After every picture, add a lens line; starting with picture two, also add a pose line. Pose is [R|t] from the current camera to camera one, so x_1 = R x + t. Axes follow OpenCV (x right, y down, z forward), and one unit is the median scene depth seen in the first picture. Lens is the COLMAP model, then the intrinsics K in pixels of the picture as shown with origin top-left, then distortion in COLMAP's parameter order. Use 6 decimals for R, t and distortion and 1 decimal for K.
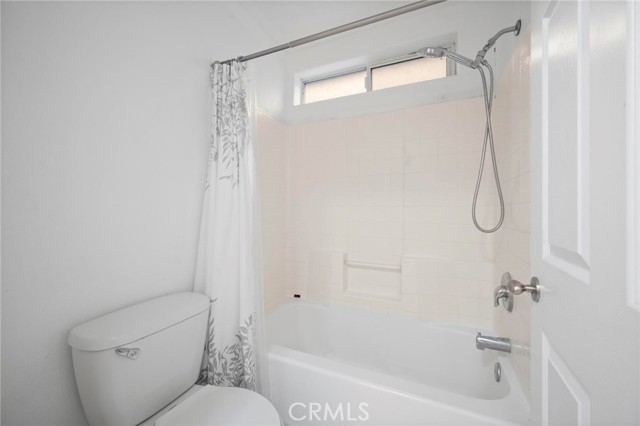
lens RADIAL K [[254.0, 0, 320.0], [0, 254.0, 213.0], [0, 0, 1]] dist [-0.000388, -0.000062]
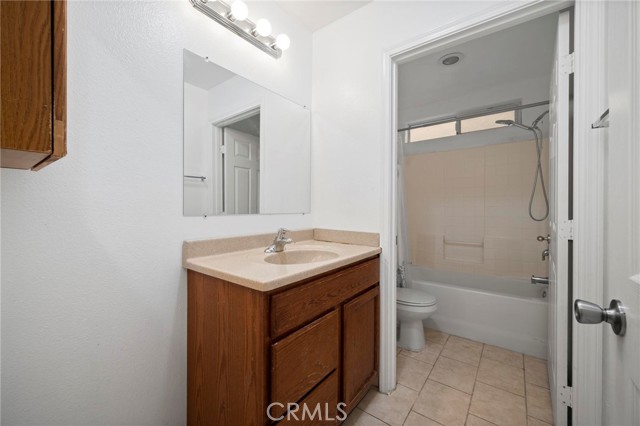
lens RADIAL K [[254.0, 0, 320.0], [0, 254.0, 213.0], [0, 0, 1]] dist [-0.000388, -0.000062]
pose [[0.976321, -0.002722, -0.216312, -0.351735], [0.002853, 0.999996, 0.000294, 0.010172], [0.216310, -0.000904, 0.976324, -0.823370]]
